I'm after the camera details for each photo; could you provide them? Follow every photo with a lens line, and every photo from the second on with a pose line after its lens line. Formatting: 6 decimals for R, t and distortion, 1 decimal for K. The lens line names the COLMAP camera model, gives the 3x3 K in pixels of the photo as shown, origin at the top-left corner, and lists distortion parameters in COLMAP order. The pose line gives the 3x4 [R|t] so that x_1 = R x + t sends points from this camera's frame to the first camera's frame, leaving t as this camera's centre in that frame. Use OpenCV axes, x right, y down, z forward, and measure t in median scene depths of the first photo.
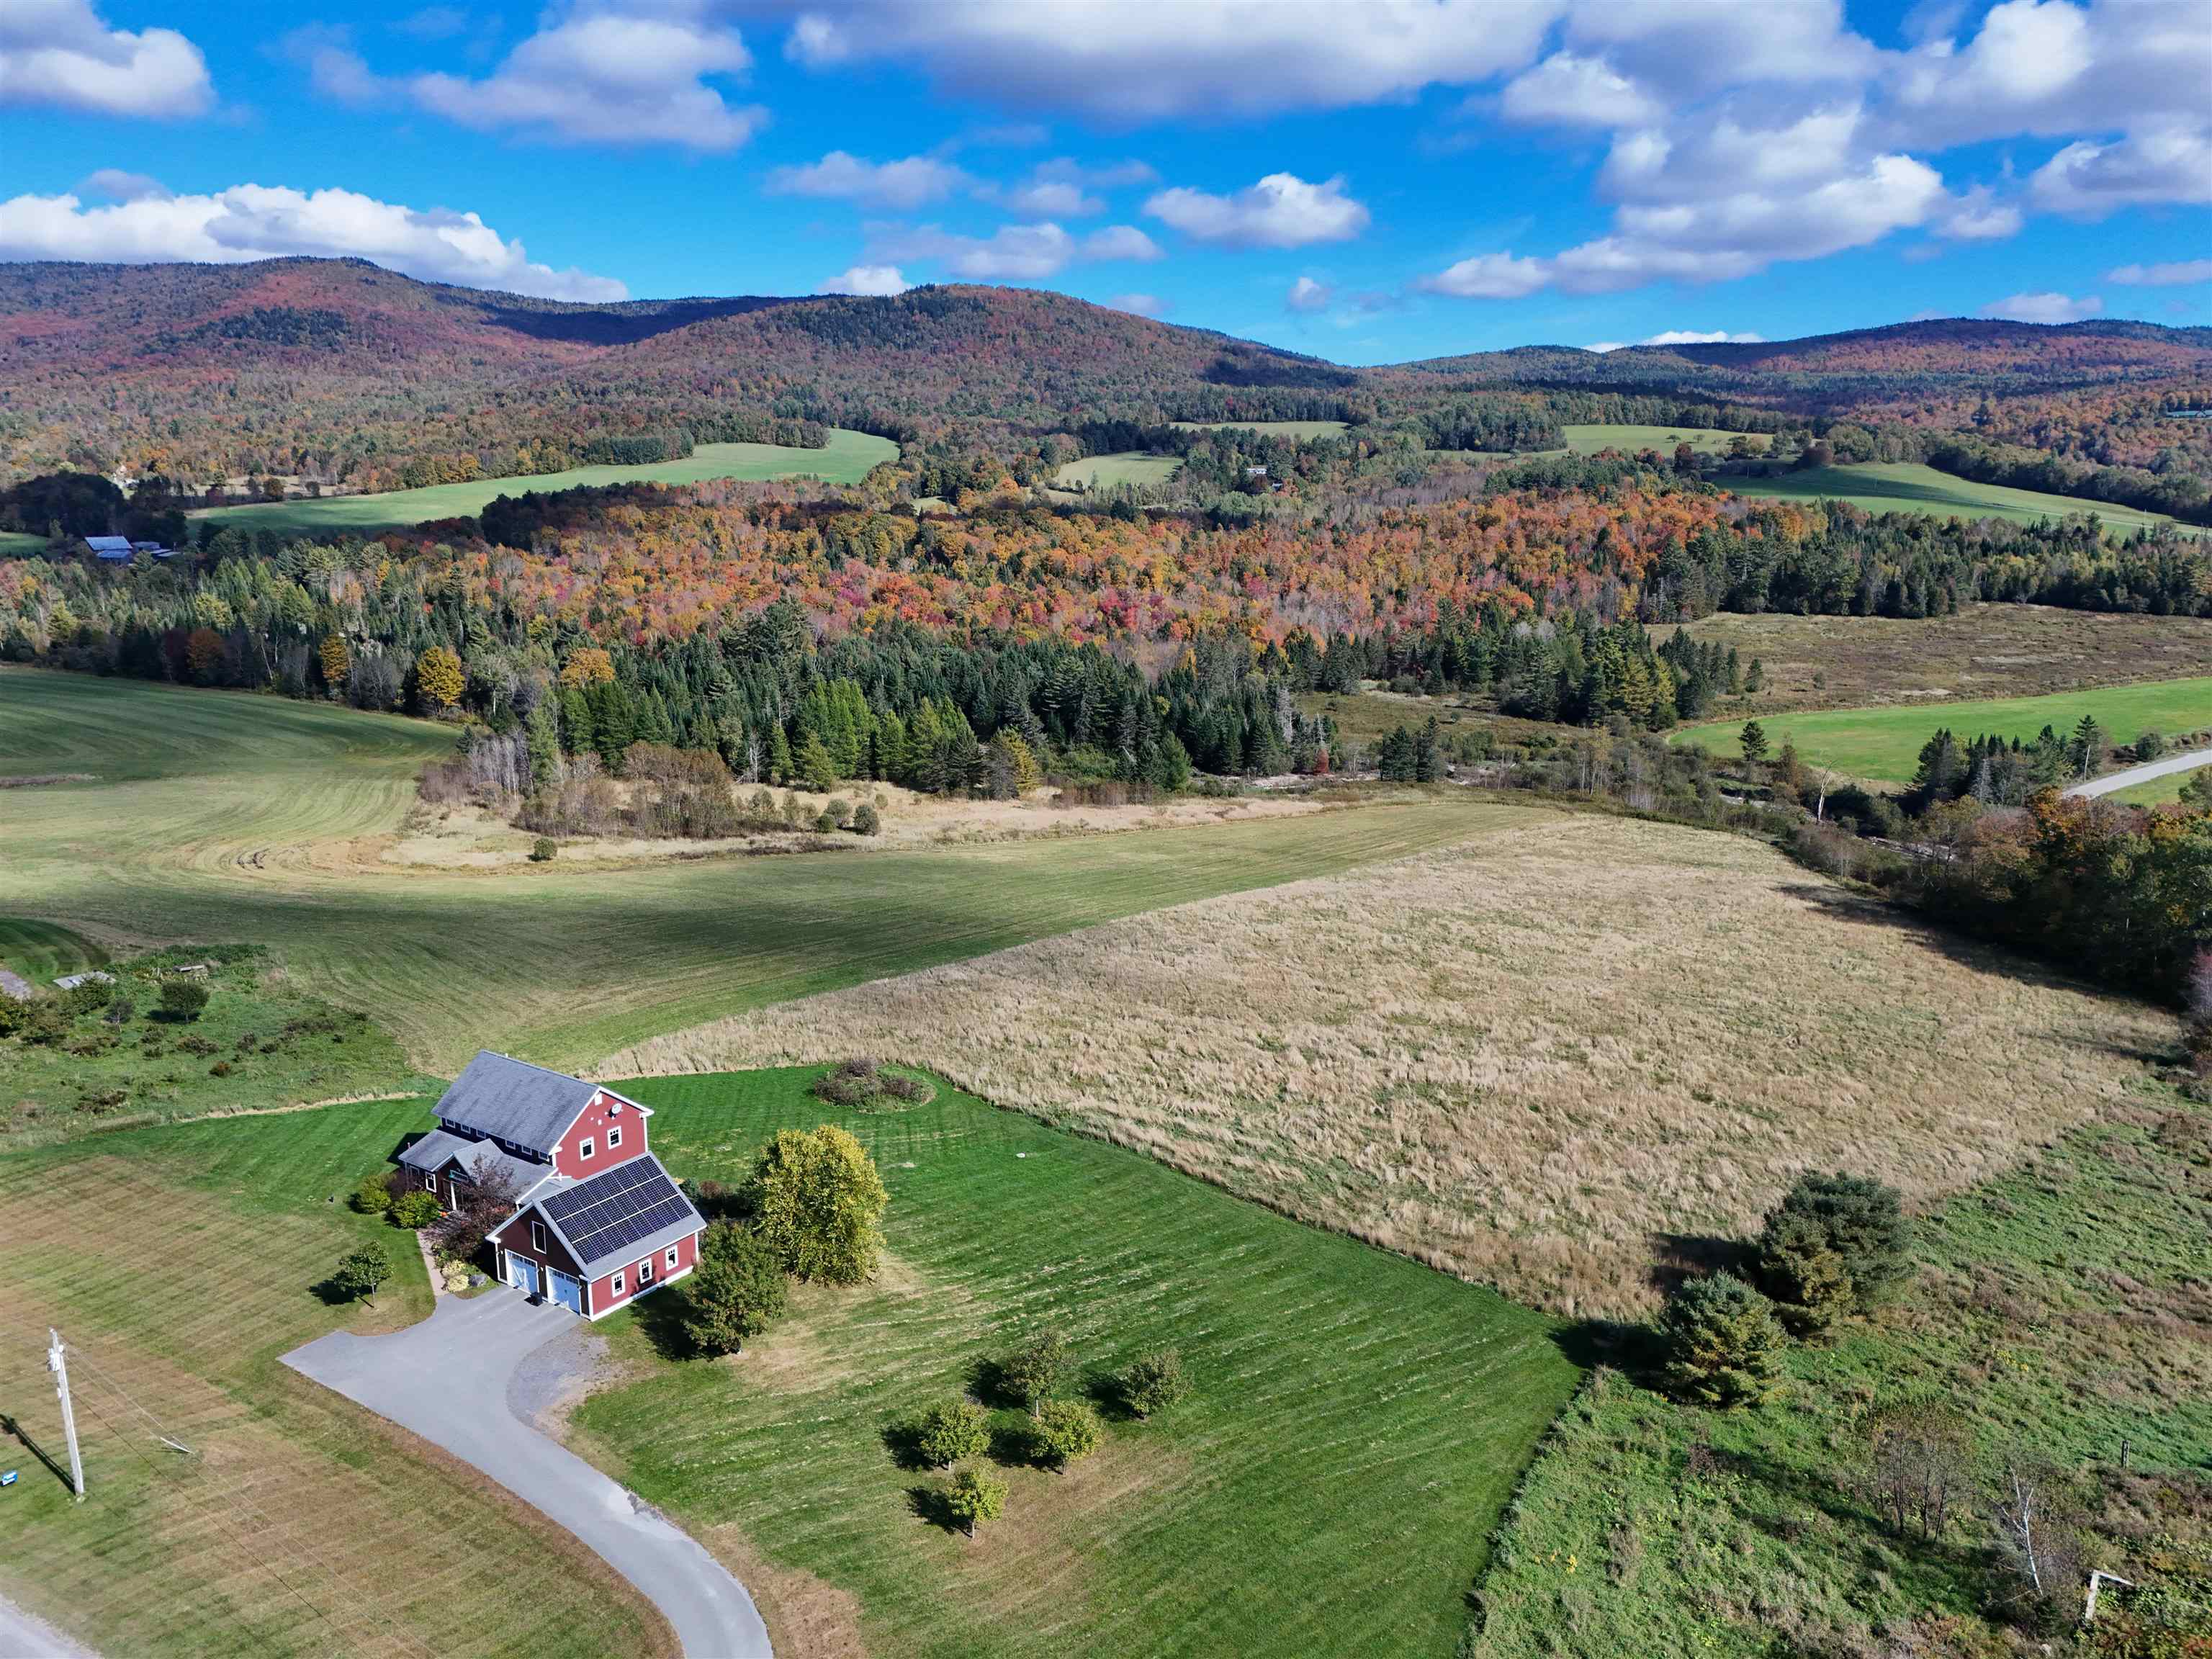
lens RADIAL K [[1617.0, 0, 1097.8], [0, 1617.0, 844.7], [0, 0, 1]] dist [0.082918, -0.081223]
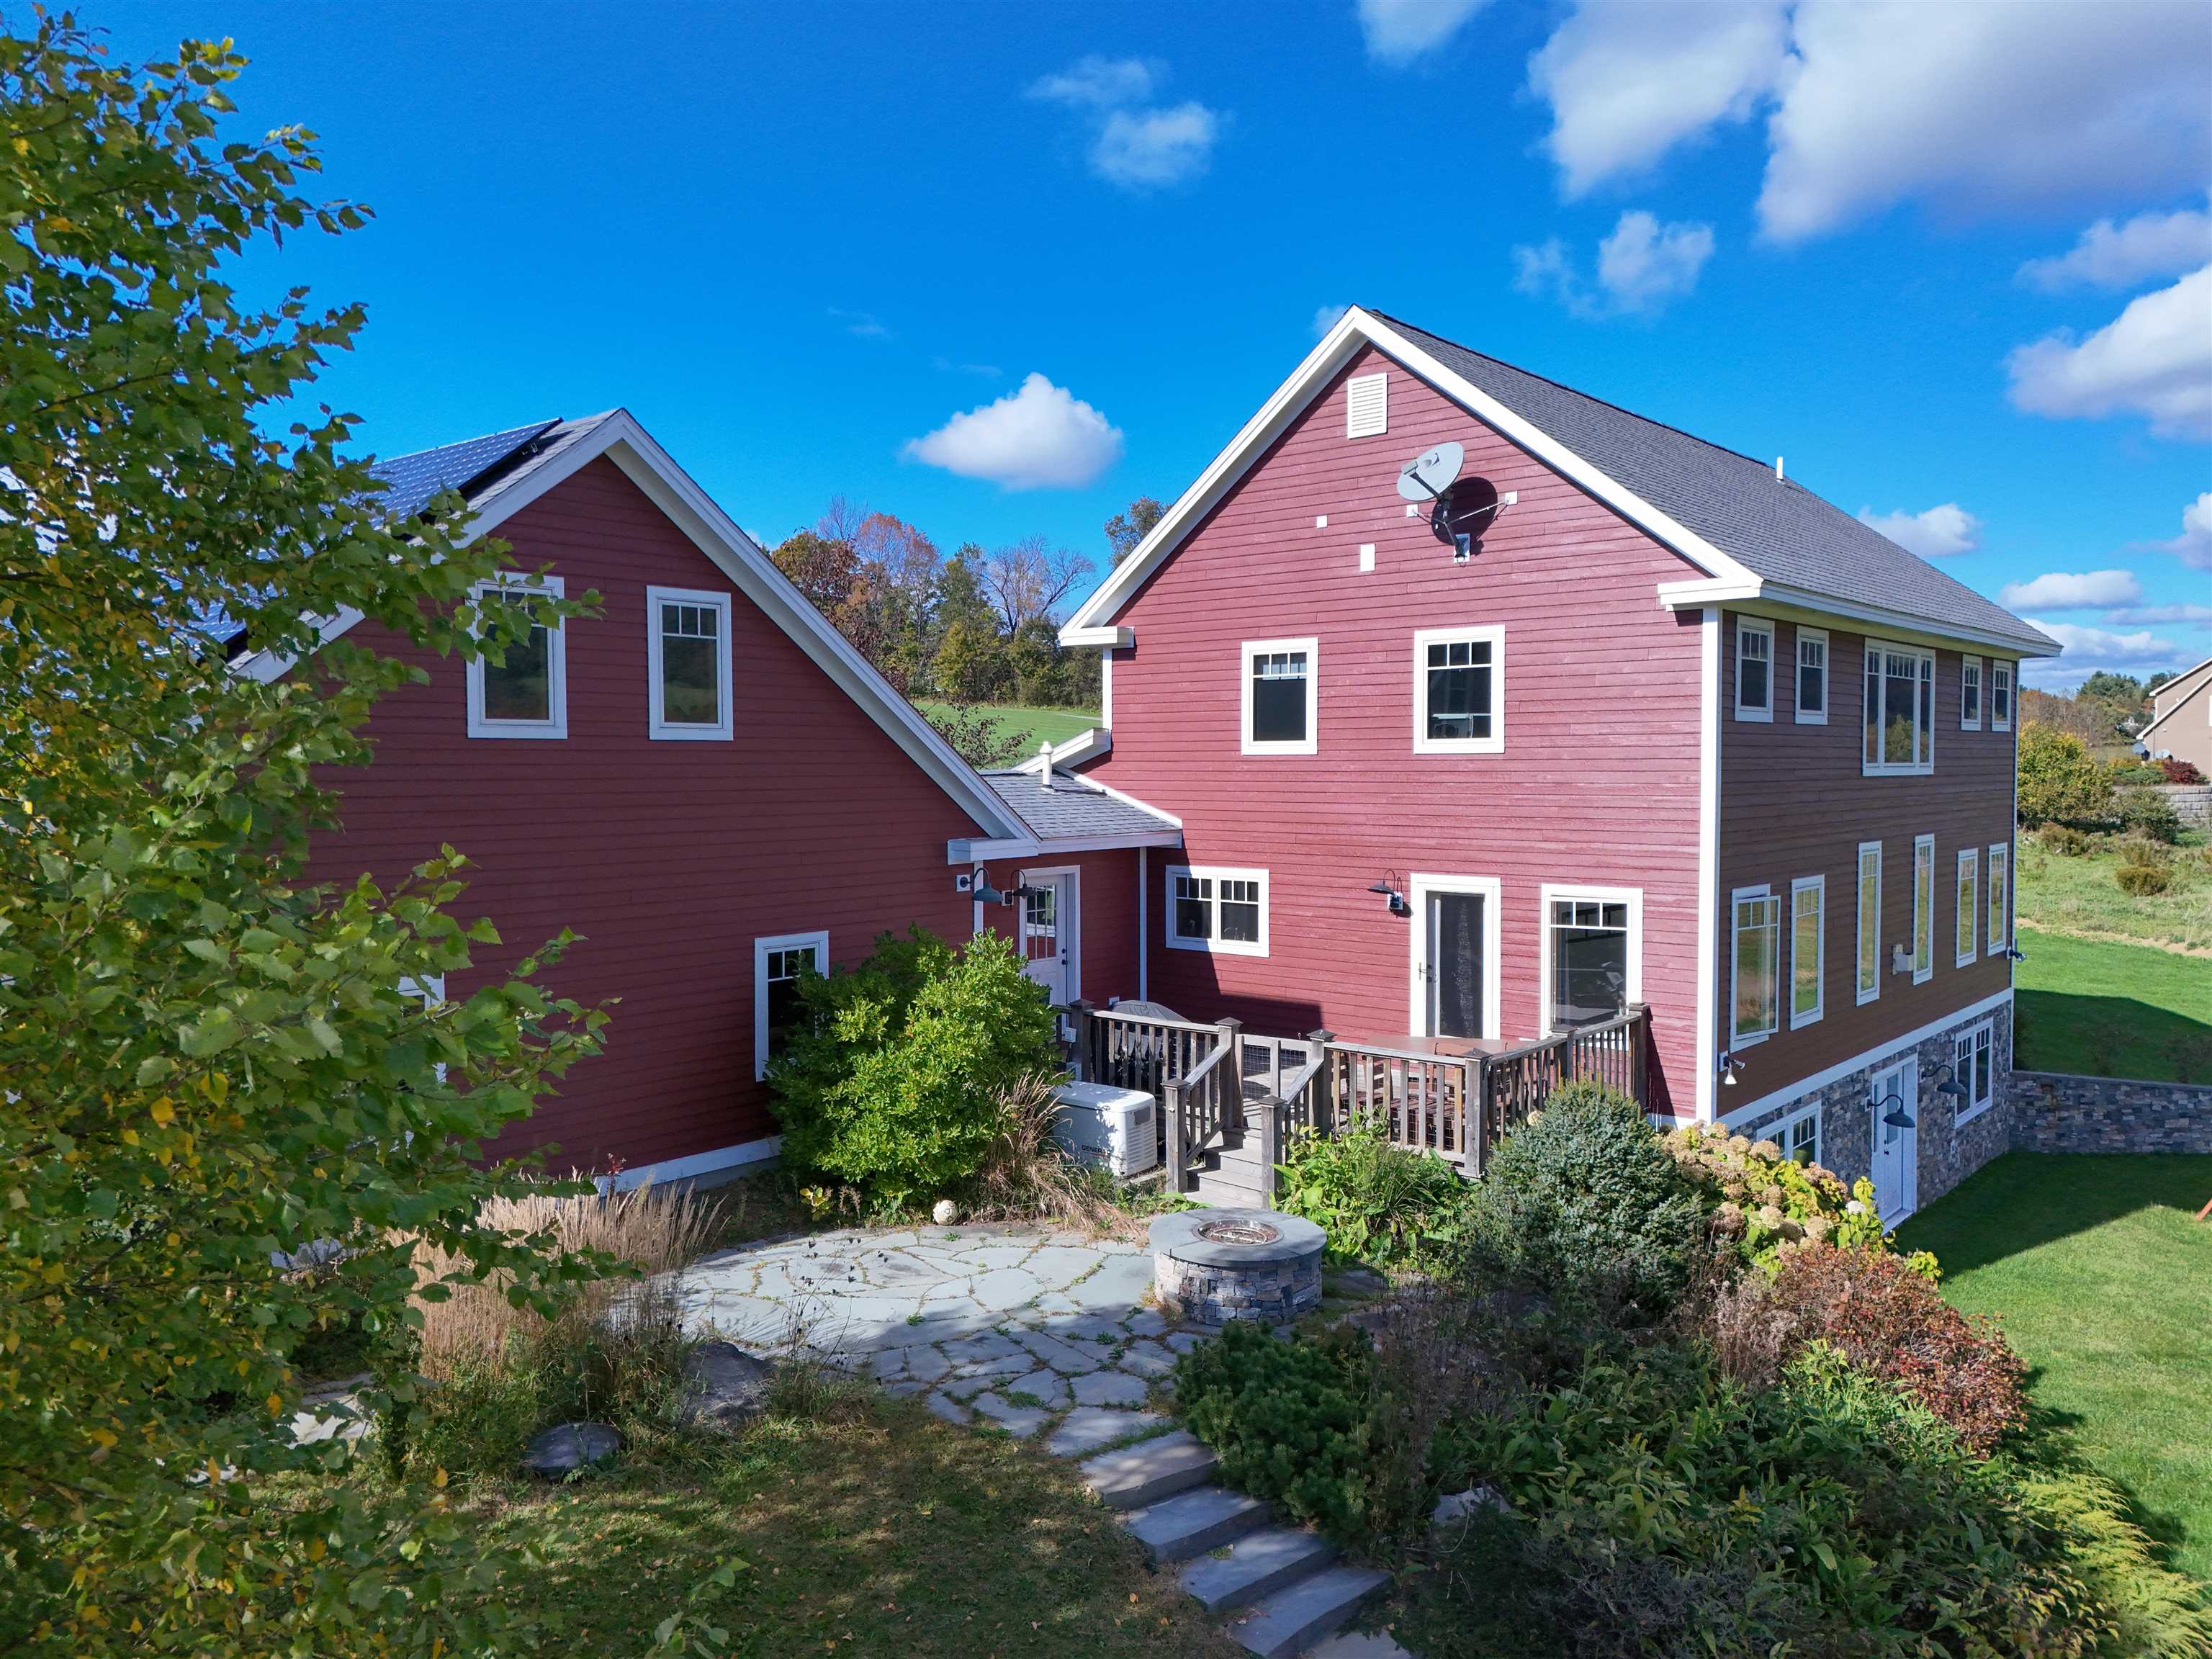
lens RADIAL K [[1617.0, 0, 1107.8], [0, 1617.0, 828.2], [0, 0, 1]] dist [0.082918, -0.081223]
pose [[-0.089921, 0.039901, -0.995149, -0.036531], [-0.214785, 0.974908, 0.058497, 0.049442], [0.972513, 0.219003, -0.079095, 0.255543]]
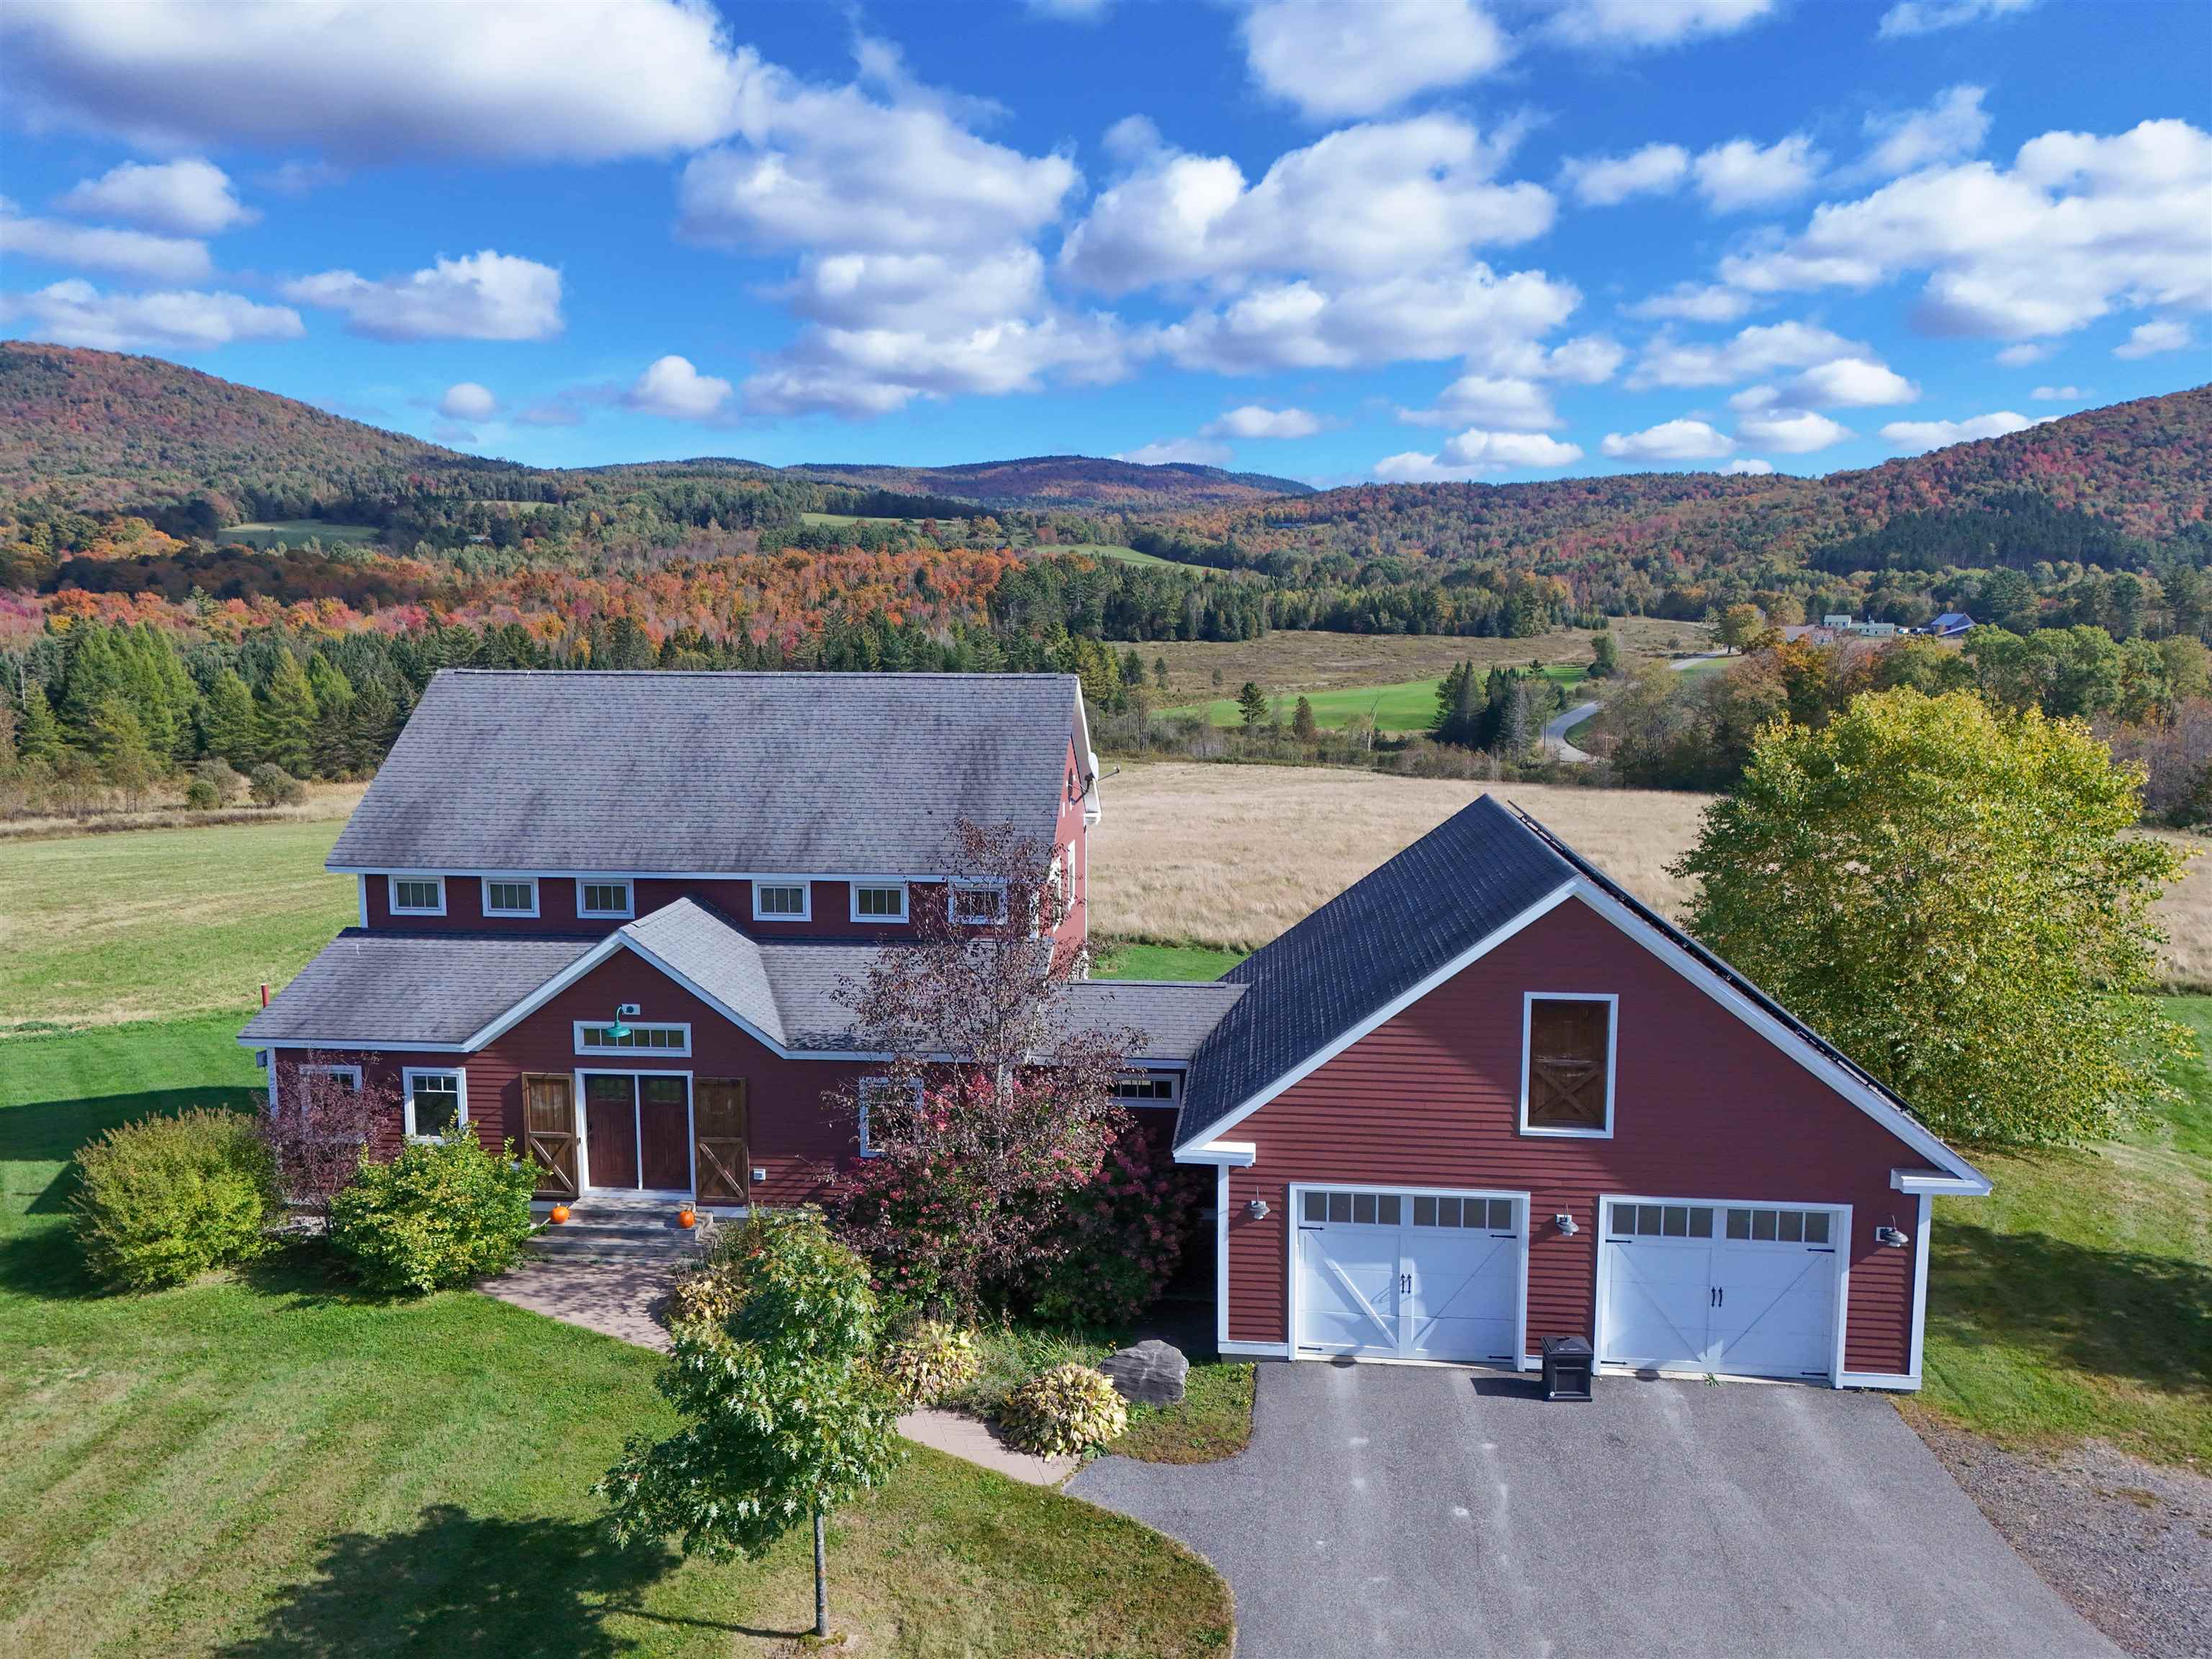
lens RADIAL K [[1617.0, 0, 1103.6], [0, 1617.0, 843.3], [0, 0, 1]] dist [0.082918, -0.081223]
pose [[0.876446, -0.068463, 0.476608, -0.112164], [0.105277, 0.993138, -0.050934, 0.049255], [-0.469850, 0.094817, 0.877639, 0.191981]]
